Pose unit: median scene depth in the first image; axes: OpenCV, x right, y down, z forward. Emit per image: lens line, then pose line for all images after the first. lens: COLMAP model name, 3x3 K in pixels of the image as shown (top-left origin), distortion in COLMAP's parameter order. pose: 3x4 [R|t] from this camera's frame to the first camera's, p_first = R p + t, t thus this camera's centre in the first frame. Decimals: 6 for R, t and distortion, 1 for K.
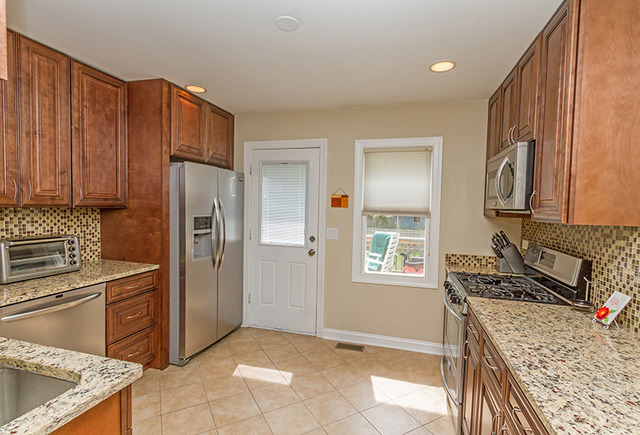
lens RADIAL K [[309.9, 0, 326.0], [0, 309.9, 221.5], [0, 0, 1]] dist [0.003700, -0.000731]
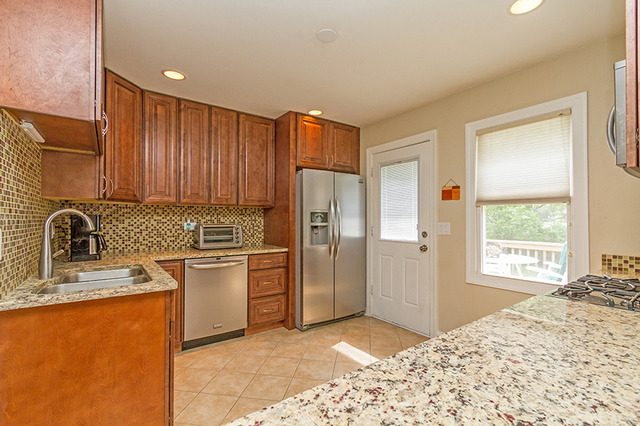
lens RADIAL K [[291.8, 0, 319.1], [0, 291.8, 217.8], [0, 0, 1]] dist [0.003129, 0.000521]
pose [[0.779047, -0.026266, -0.626416, 0.350574], [-0.012958, 0.998234, -0.057971, 0.078649], [0.626832, 0.053279, 0.777331, 0.103773]]
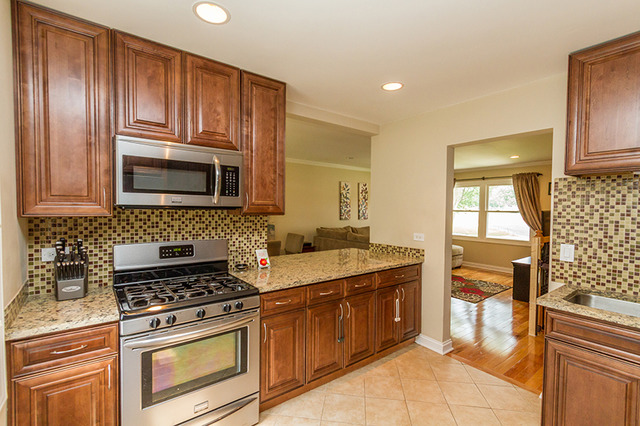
lens RADIAL K [[291.8, 0, 315.6], [0, 291.8, 216.6], [0, 0, 1]] dist [0.003129, 0.000521]
pose [[-0.788039, -0.054372, 0.613220, -0.222065], [-0.001602, 0.996270, 0.086277, -0.069008], [-0.615624, 0.067007, -0.785186, 1.198471]]
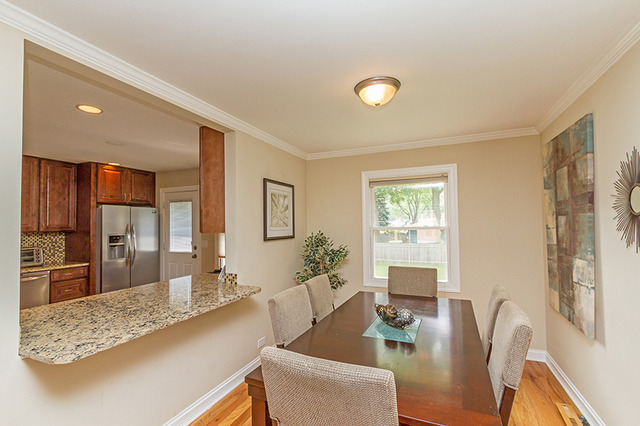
lens RADIAL K [[291.8, 0, 317.2], [0, 291.8, 218.4], [0, 0, 1]] dist [0.003129, 0.000521]
pose [[0.988624, -0.038866, -0.145303, 1.012889], [0.028278, 0.996840, -0.074238, 0.044877], [0.147729, 0.069284, 0.986598, -0.484580]]
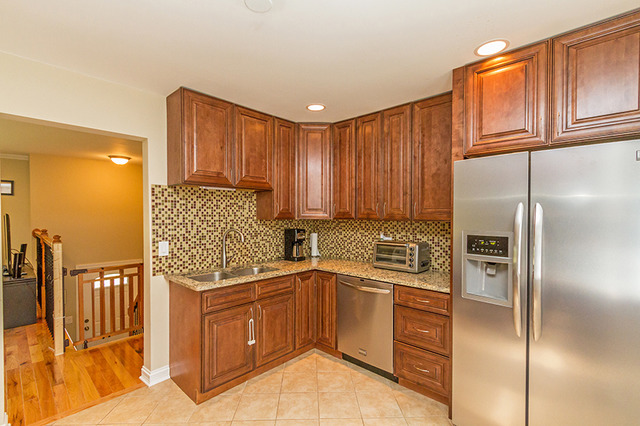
lens RADIAL K [[291.8, 0, 316.5], [0, 291.8, 218.5], [0, 0, 1]] dist [0.003129, 0.000521]
pose [[-0.464290, -0.016272, -0.885534, 0.336109], [-0.058596, 0.998205, 0.012379, -0.040256], [0.883743, 0.057636, -0.464410, 1.023242]]
